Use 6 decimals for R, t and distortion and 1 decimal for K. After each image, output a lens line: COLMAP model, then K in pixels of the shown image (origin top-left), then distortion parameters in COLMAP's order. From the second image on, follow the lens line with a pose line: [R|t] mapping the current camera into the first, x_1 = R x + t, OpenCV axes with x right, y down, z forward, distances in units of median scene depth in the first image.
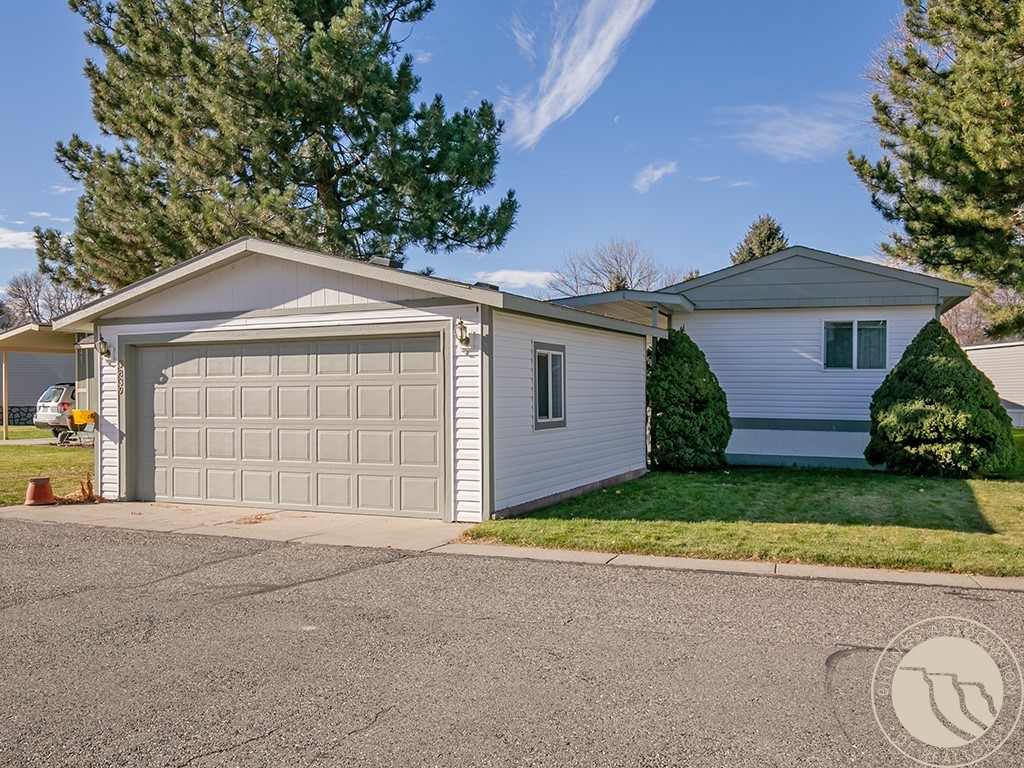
lens RADIAL K [[868.3, 0, 512.0], [0, 868.3, 384.0], [0, 0, 1]] dist [0.001174, 0.003718]
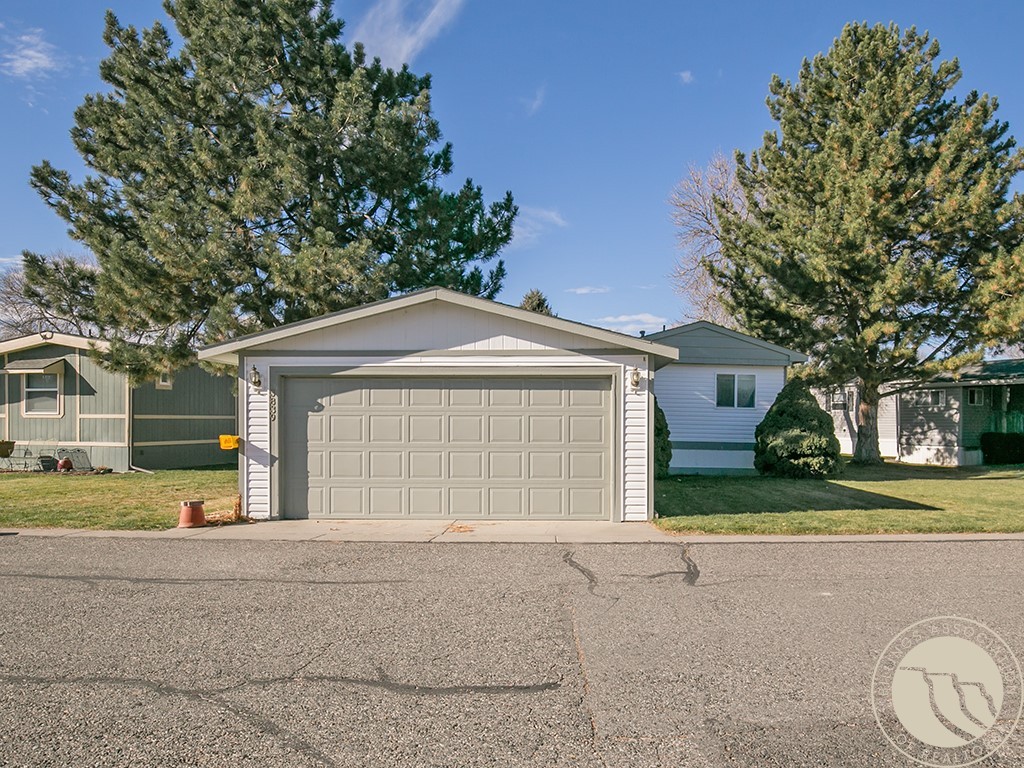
lens RADIAL K [[698.1, 0, 512.4], [0, 698.1, 418.3], [0, 0, 1]] dist [-0.023400, 0.001264]
pose [[0.917881, 0.009512, 0.396741, -0.520445], [-0.011480, 0.999931, 0.002586, 0.002710], [-0.396689, -0.006928, 0.917927, 0.088271]]
